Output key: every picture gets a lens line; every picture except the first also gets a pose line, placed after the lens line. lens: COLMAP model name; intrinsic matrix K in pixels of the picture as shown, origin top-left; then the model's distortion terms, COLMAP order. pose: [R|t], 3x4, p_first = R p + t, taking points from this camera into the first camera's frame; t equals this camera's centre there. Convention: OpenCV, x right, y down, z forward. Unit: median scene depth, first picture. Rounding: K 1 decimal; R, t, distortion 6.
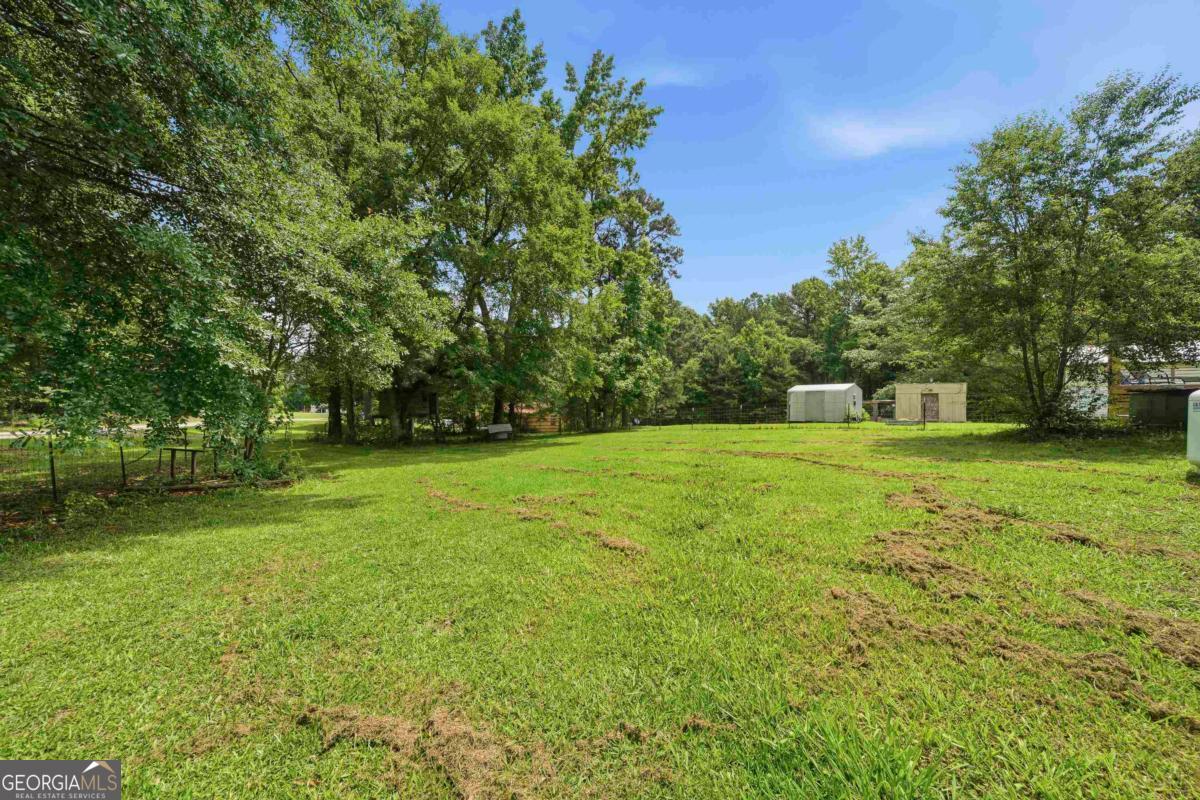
lens RADIAL K [[432.8, 0, 605.5], [0, 432.8, 410.5], [0, 0, 1]] dist [-0.003605, 0.000193]
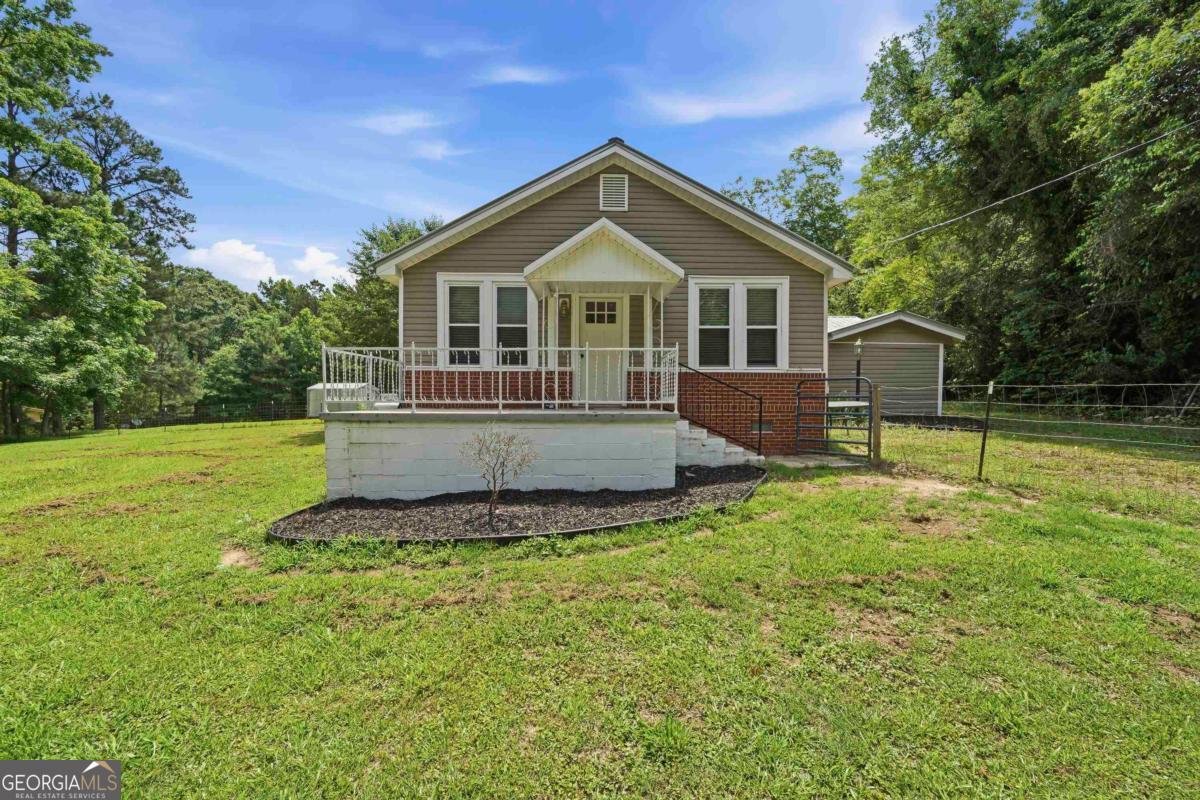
lens RADIAL K [[432.8, 0, 595.5], [0, 432.8, 409.4], [0, 0, 1]] dist [-0.003605, 0.000193]
pose [[0.668125, -0.029205, 0.743476, 0.091291], [0.015586, 0.999559, 0.025258, -0.007946], [-0.743886, -0.005287, 0.668286, -0.194795]]
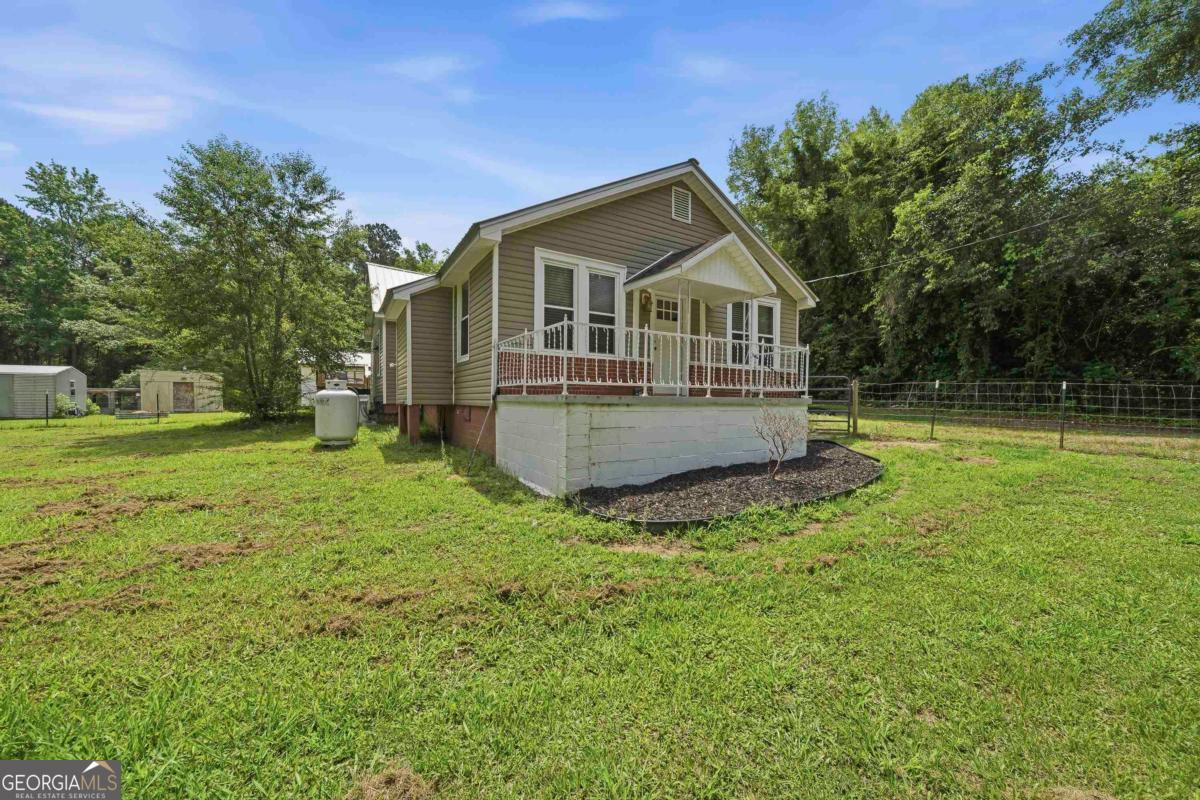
lens RADIAL K [[432.8, 0, 598.1], [0, 432.8, 409.2], [0, 0, 1]] dist [-0.003605, 0.000193]
pose [[0.193275, -0.032363, 0.980611, 0.002203], [0.005472, 0.999476, 0.031907, -0.003819], [-0.981129, -0.000801, 0.193350, -0.043558]]
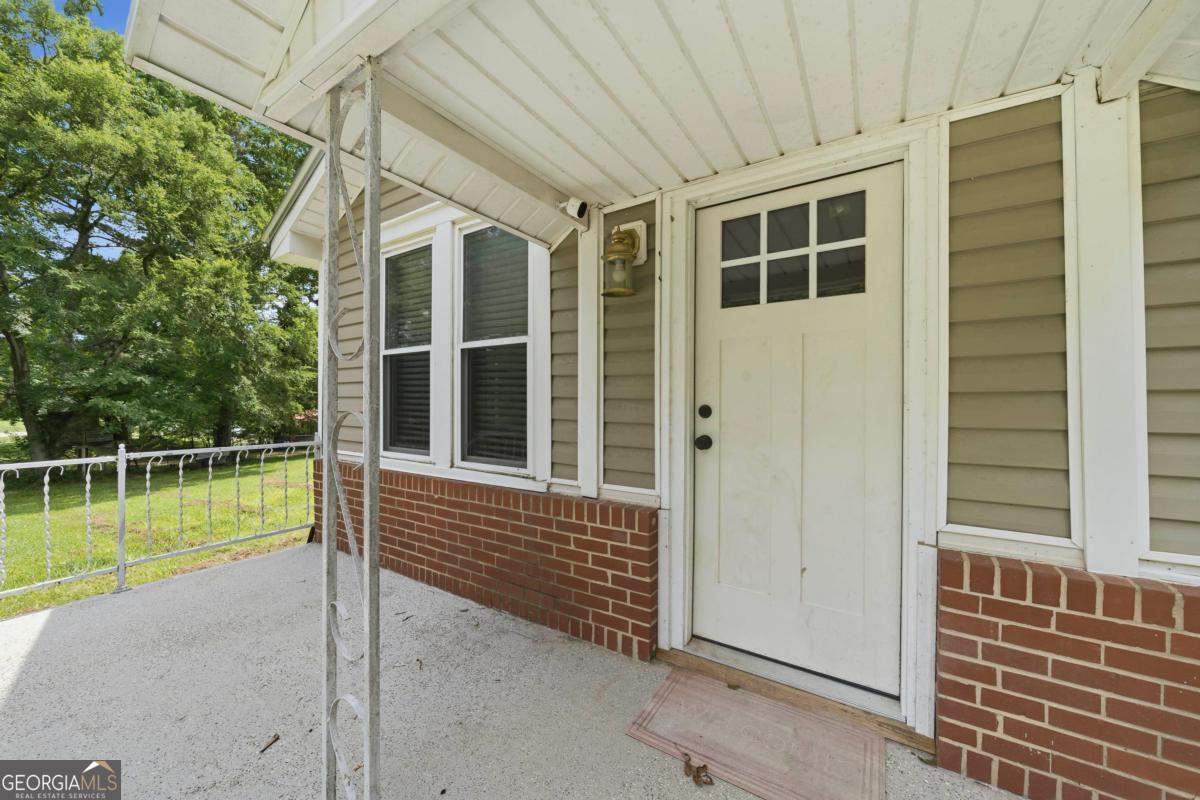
lens RADIAL K [[432.8, 0, 604.8], [0, 432.8, 403.4], [0, 0, 1]] dist [-0.003605, 0.000193]
pose [[0.969736, -0.015431, 0.243667, 0.240245], [0.016214, 0.999868, -0.001205, -0.037625], [-0.243616, 0.005119, 0.969858, -0.081100]]
